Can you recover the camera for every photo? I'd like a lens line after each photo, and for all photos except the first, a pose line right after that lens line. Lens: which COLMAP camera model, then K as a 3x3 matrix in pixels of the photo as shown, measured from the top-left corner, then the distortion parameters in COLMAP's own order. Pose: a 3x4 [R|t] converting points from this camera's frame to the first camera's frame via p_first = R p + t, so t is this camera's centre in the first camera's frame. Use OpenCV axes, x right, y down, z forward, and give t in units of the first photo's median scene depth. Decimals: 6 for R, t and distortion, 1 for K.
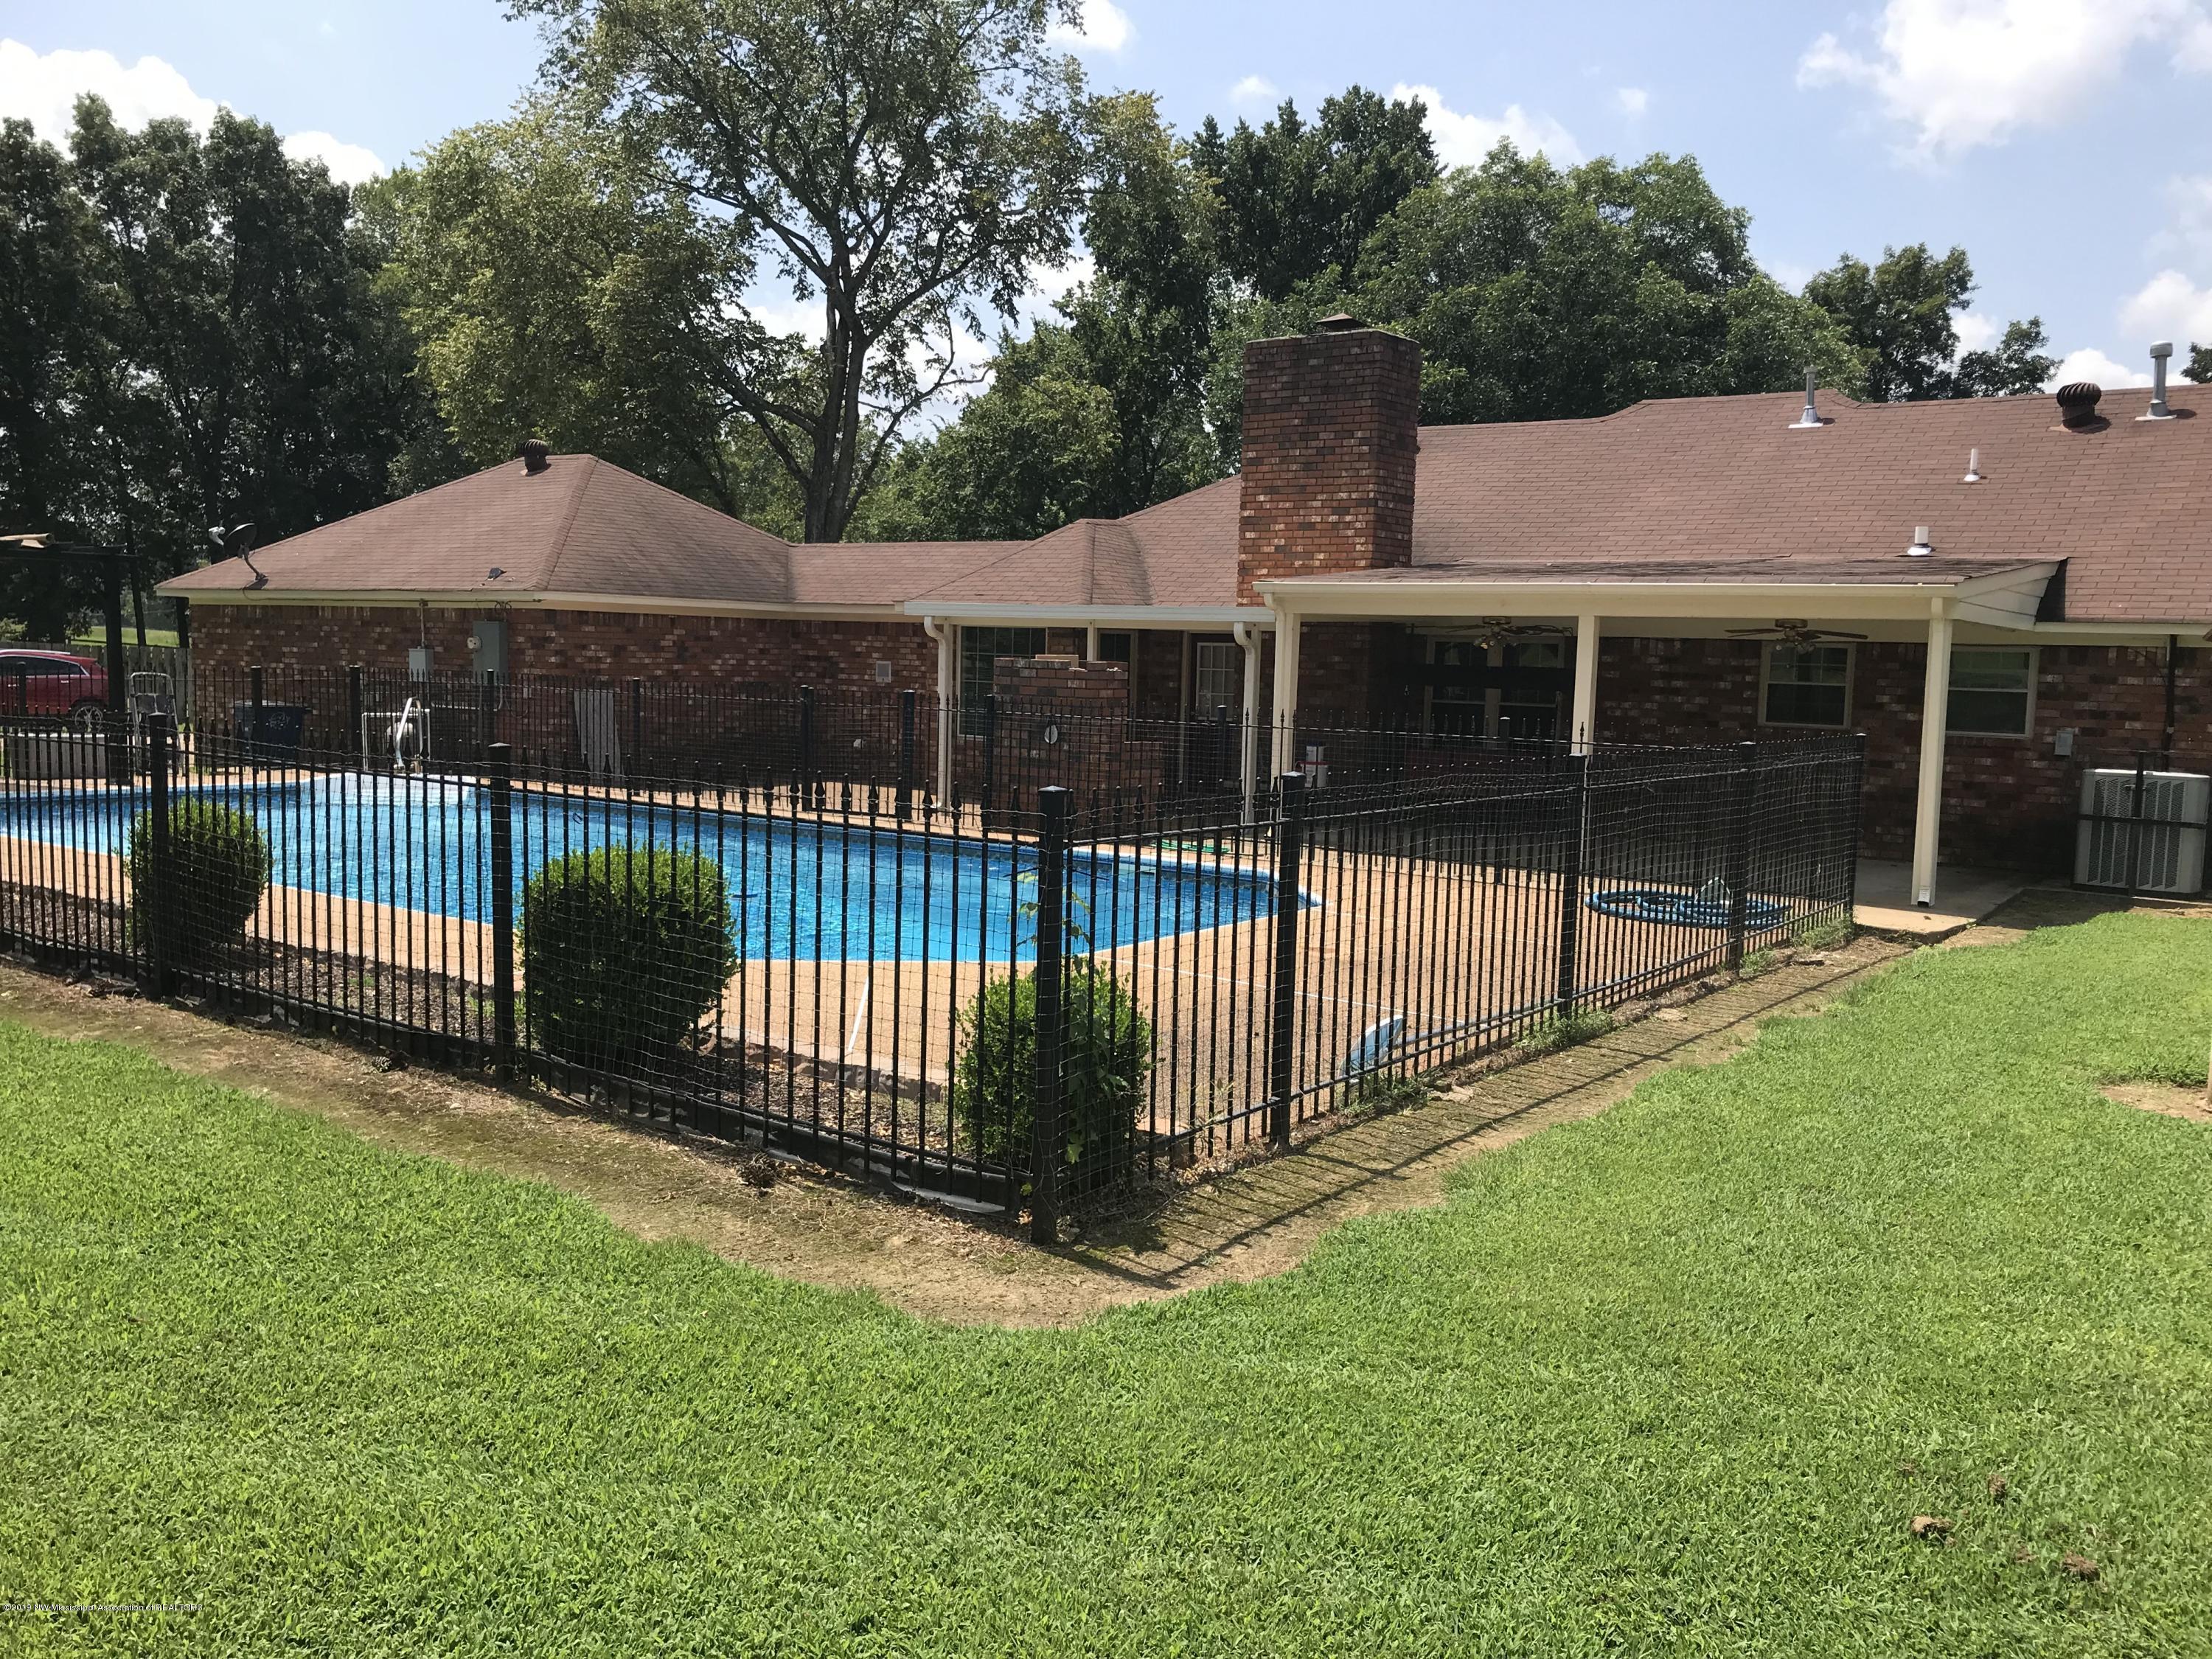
lens RADIAL K [[1777.9, 0, 1106.0], [0, 1777.9, 829.5], [0, 0, 1]] dist [0.067324, -0.098627]
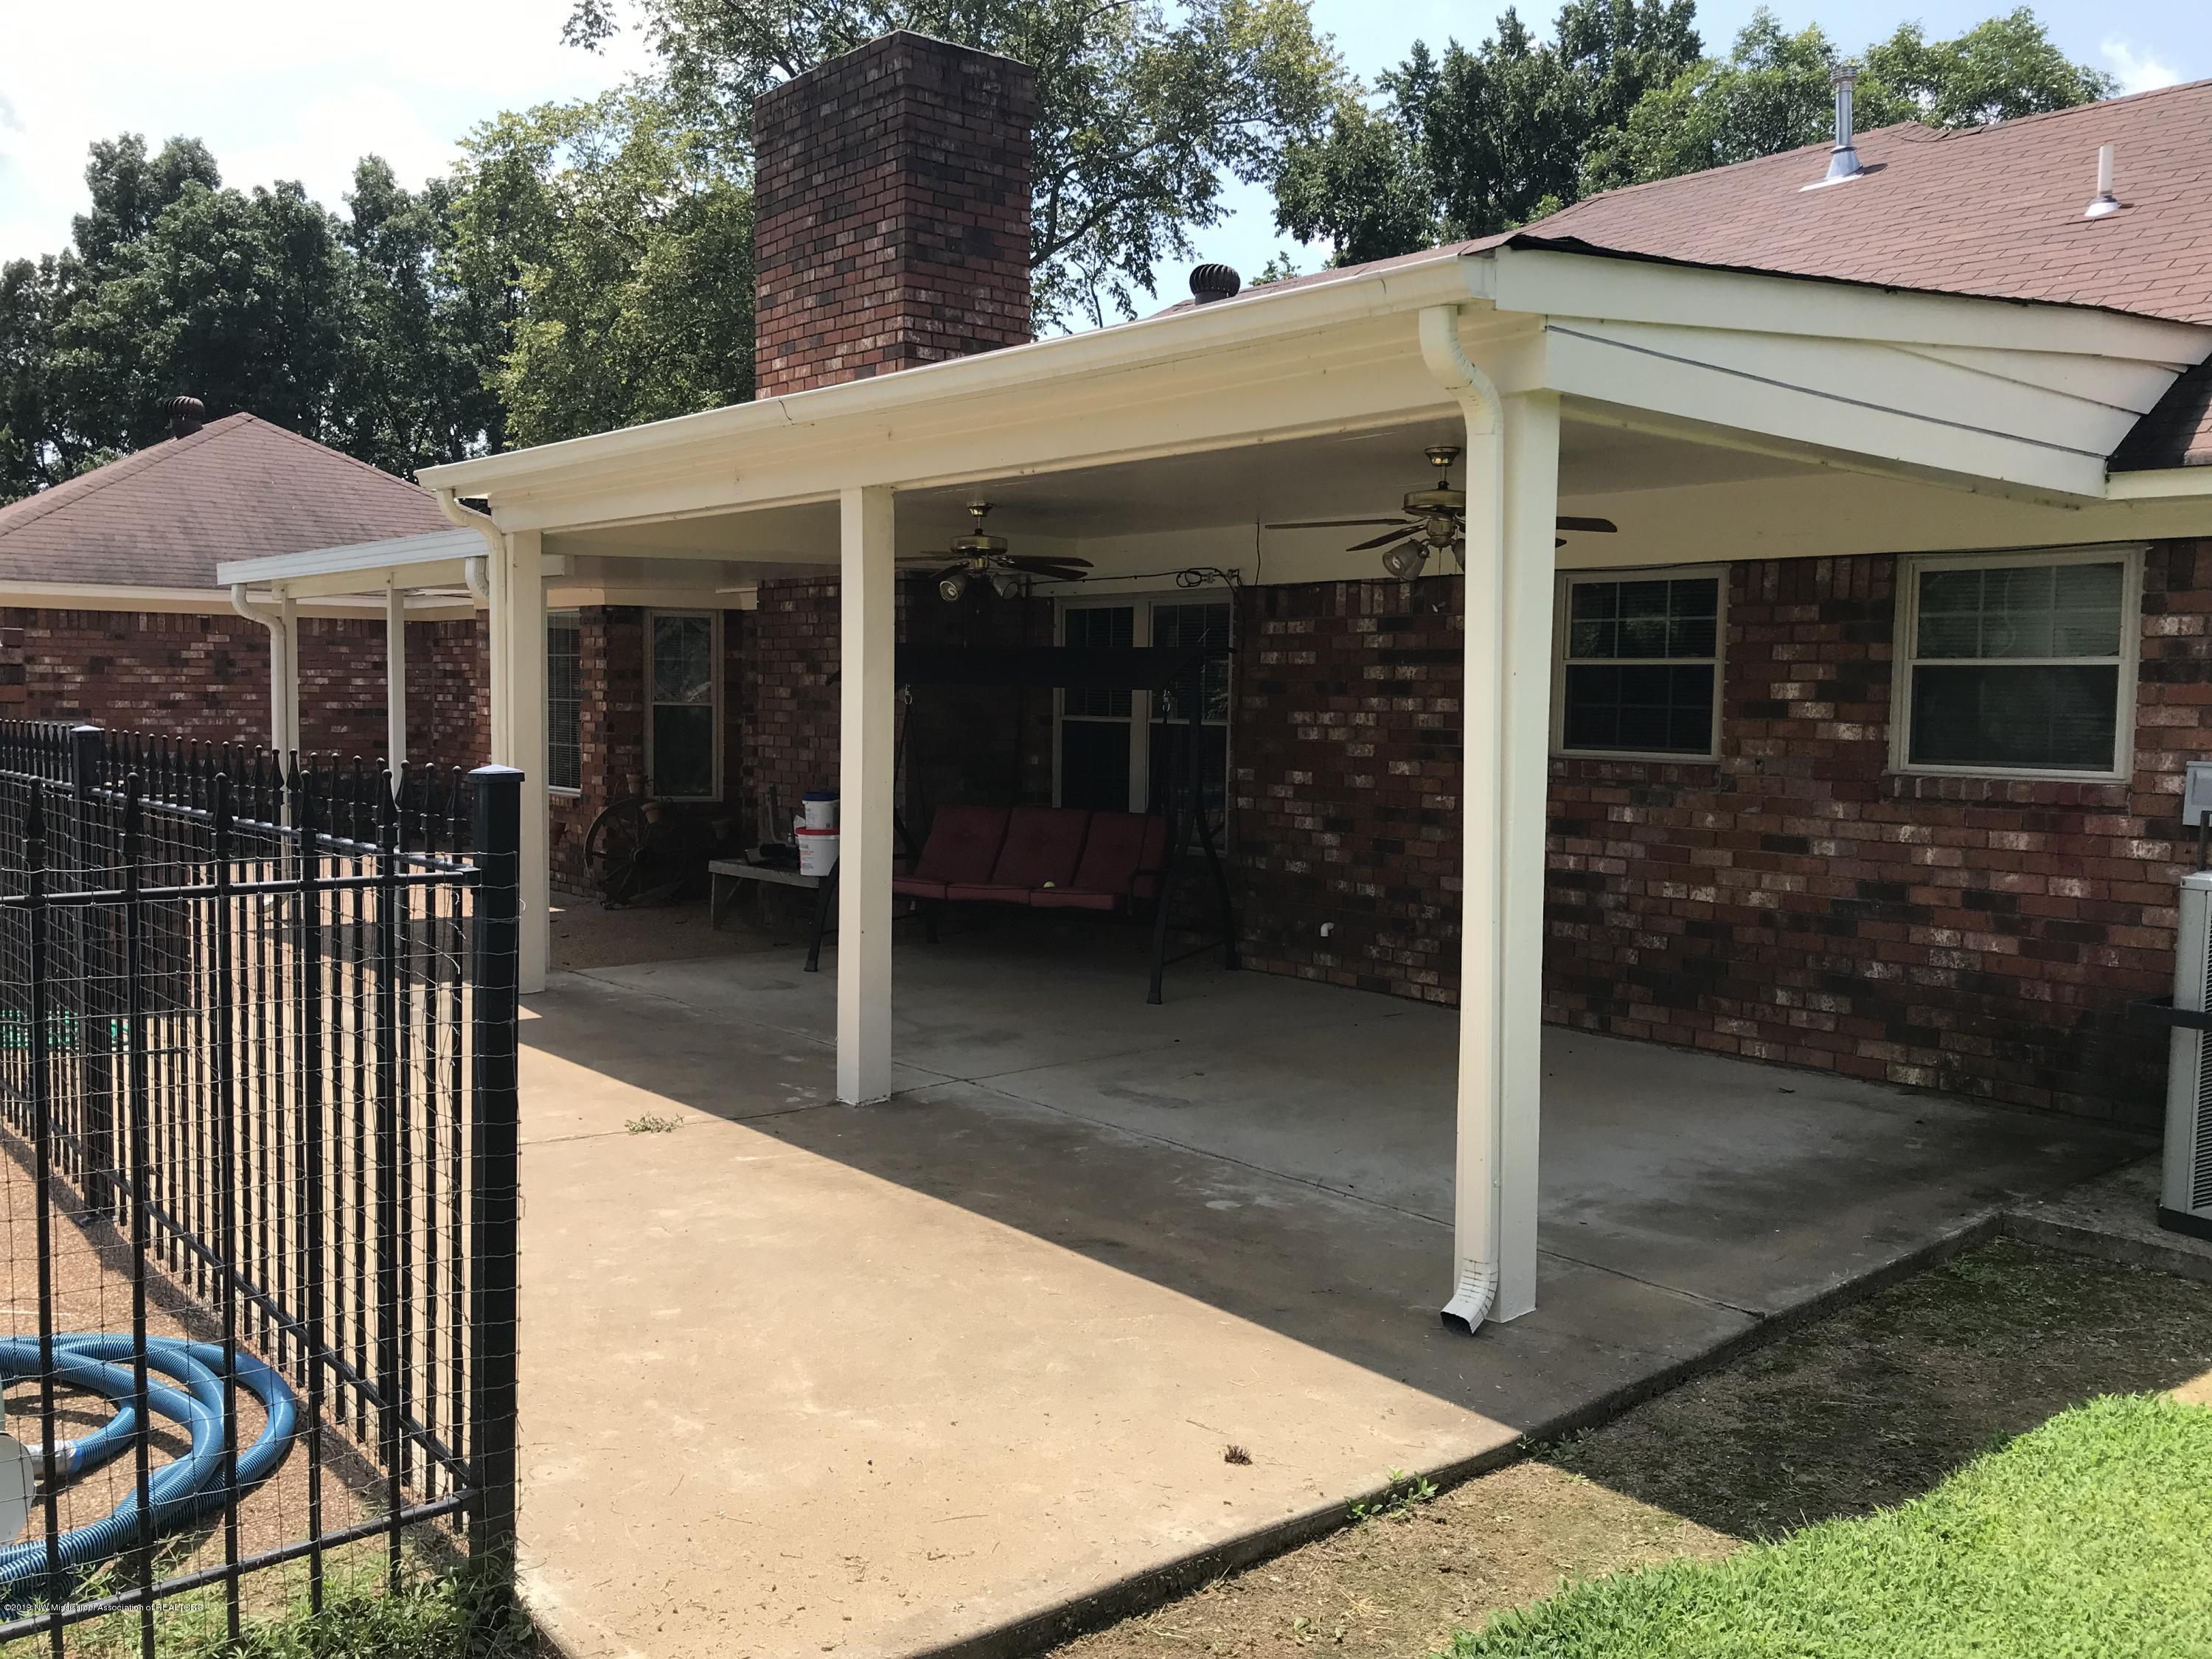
lens RADIAL K [[1796.8, 0, 1106.0], [0, 1796.8, 829.5], [0, 0, 1]] dist [-0.002248, 0.065633]
pose [[0.973741, 0.001169, -0.227657, 0.123837], [-0.007029, 0.999665, -0.024929, -0.009335], [0.227552, 0.025874, 0.973422, 0.181565]]
